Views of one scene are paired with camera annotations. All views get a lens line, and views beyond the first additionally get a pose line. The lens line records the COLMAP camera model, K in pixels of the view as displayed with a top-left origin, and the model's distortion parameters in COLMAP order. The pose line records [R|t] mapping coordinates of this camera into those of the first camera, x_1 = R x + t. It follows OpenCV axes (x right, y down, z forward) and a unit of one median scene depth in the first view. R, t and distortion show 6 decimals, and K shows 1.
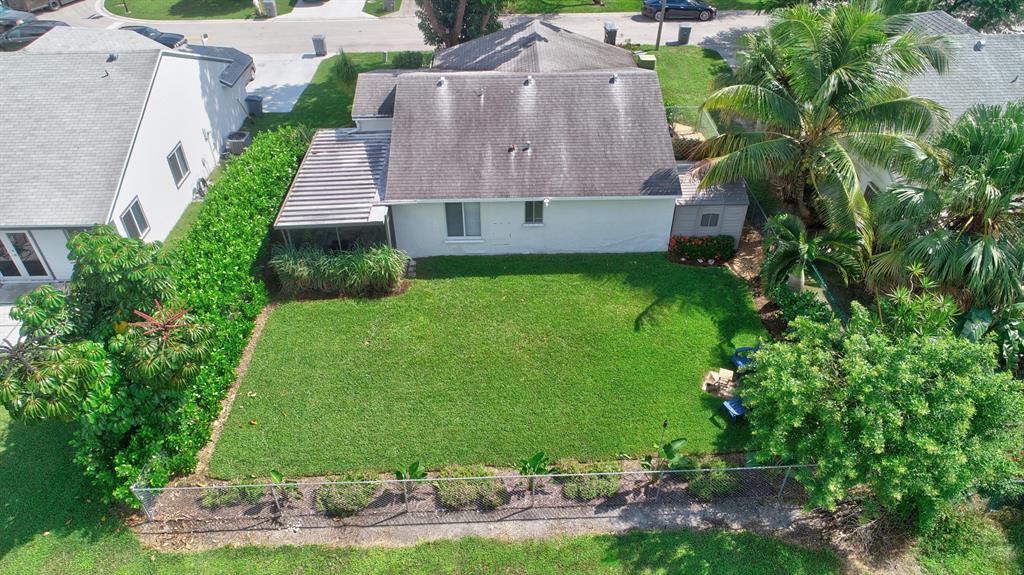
lens RADIAL K [[710.1, 0, 532.9], [0, 710.1, 287.4], [0, 0, 1]] dist [0.002097, -0.005914]
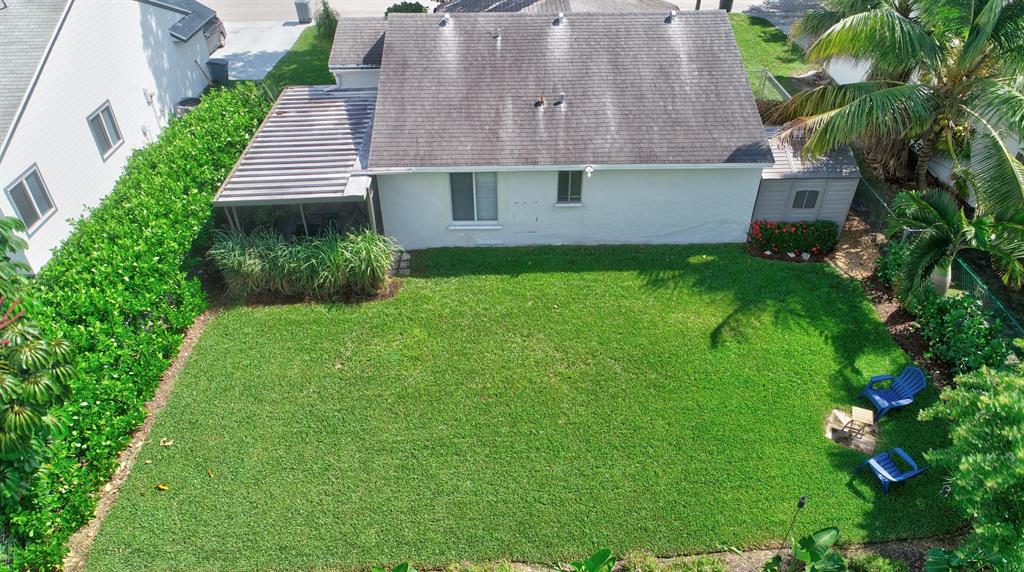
lens RADIAL K [[710.1, 0, 509.2], [0, 710.1, 285.2], [0, 0, 1]] dist [0.002097, -0.005914]
pose [[0.999364, 0.001930, -0.035614, -0.036143], [-0.002609, 0.999815, -0.019038, 0.010151], [0.035570, 0.019119, 0.999184, 0.272889]]
